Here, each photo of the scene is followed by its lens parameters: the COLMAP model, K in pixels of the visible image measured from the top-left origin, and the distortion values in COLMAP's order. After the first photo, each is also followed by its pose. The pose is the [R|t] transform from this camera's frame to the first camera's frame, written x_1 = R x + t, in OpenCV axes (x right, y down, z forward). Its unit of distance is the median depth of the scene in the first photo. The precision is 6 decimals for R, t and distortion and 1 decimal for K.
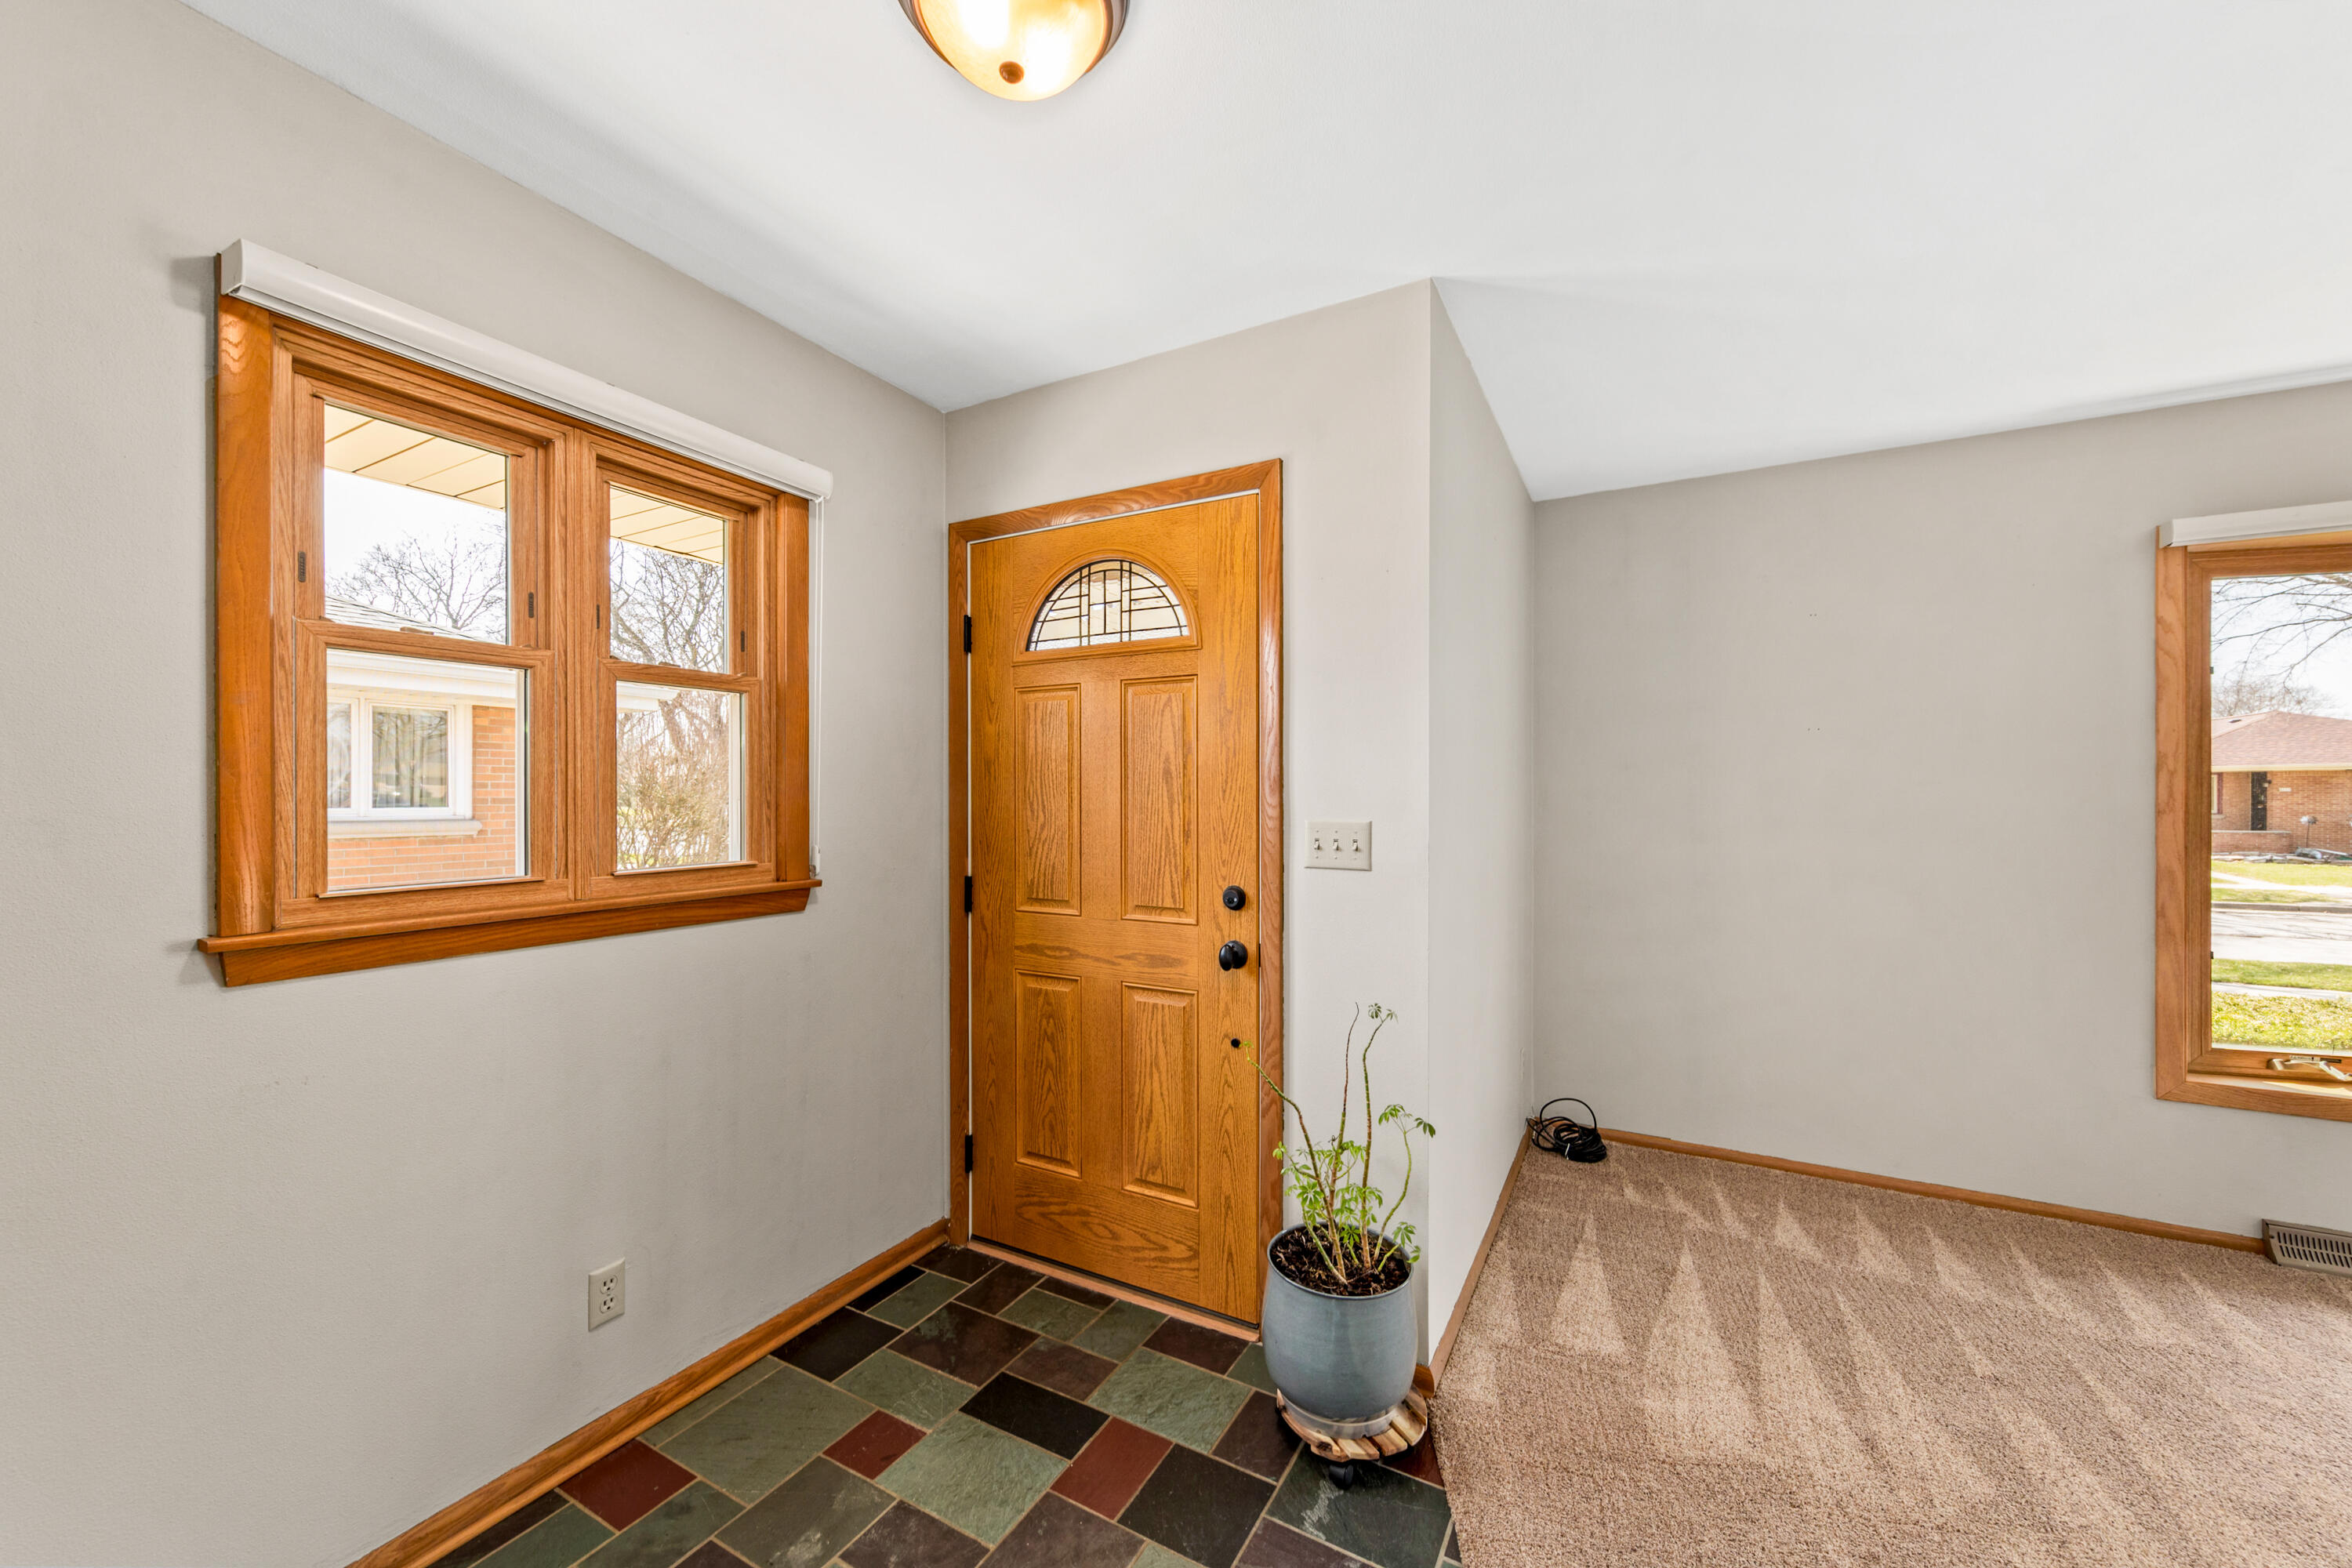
lens RADIAL K [[901.4, 0, 1173.2], [0, 901.4, 787.7], [0, 0, 1]] dist [0.001320, 0.000226]
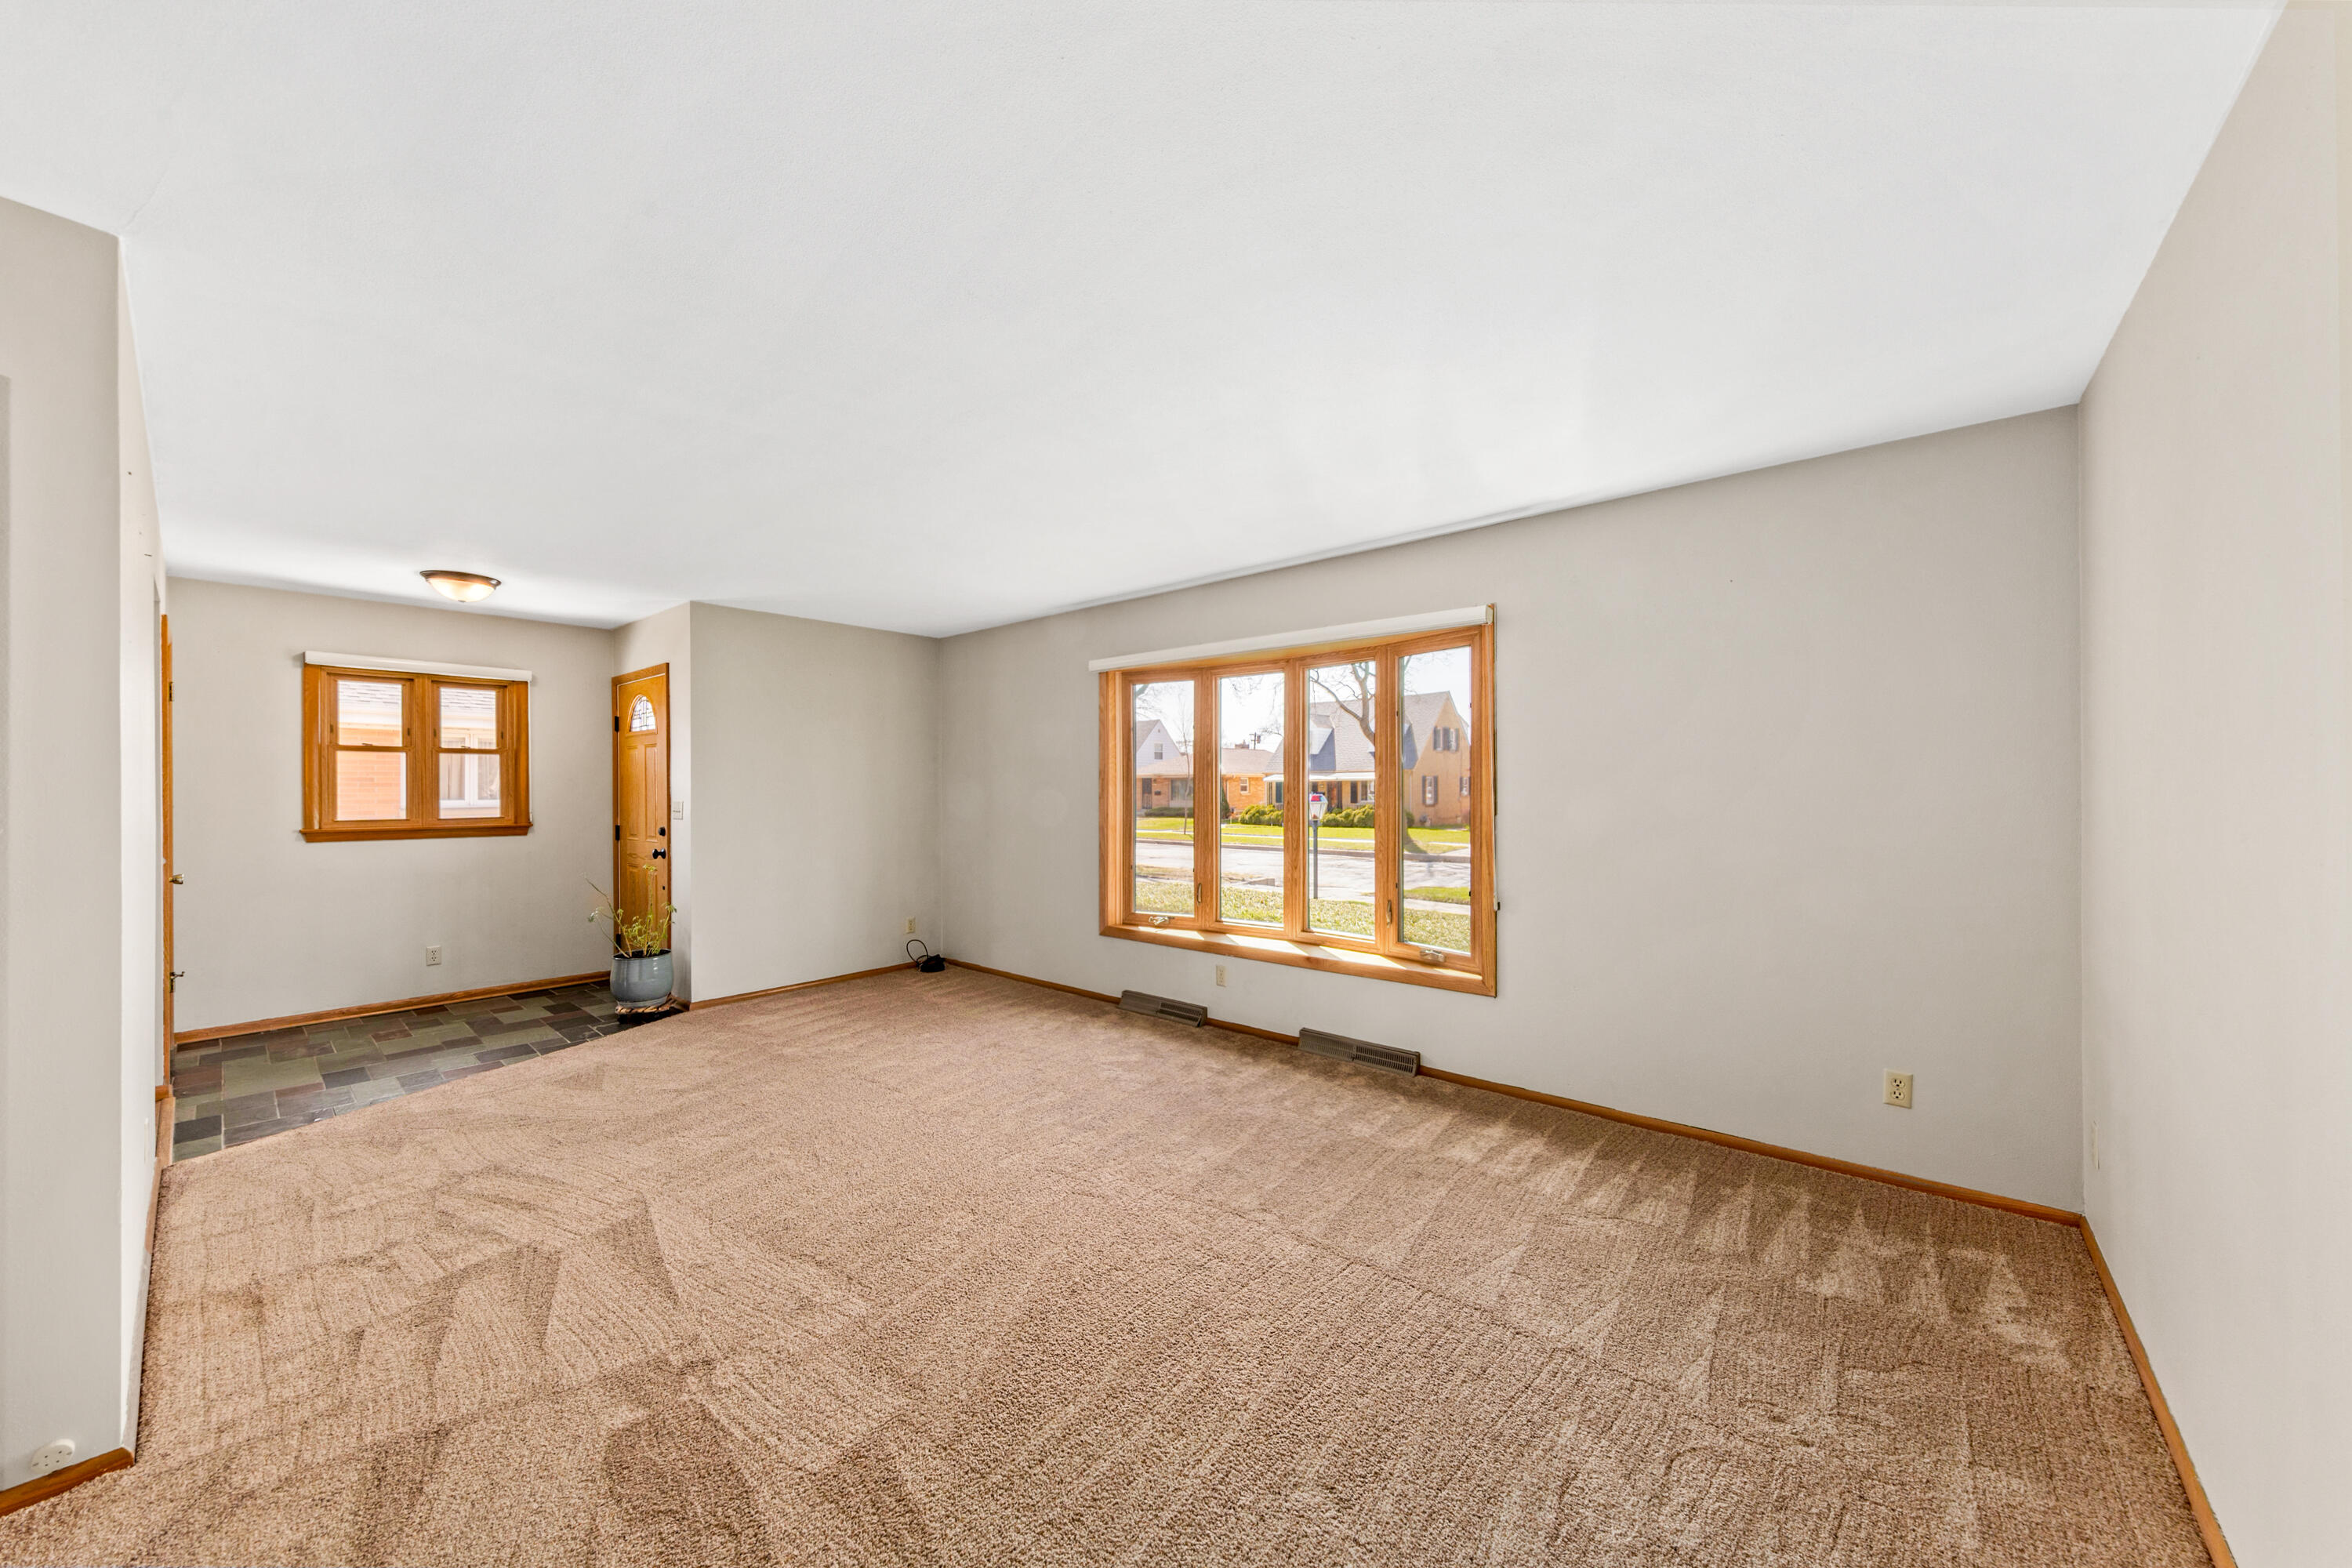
lens RADIAL K [[854.2, 0, 1175.2], [0, 854.2, 783.4], [0, 0, 1]] dist [0.002746, 0.000171]
pose [[0.978851, -0.004434, -0.204527, 1.810930], [0.003826, 0.999987, -0.003365, -0.001834], [0.204539, 0.002512, 0.978855, -0.988908]]
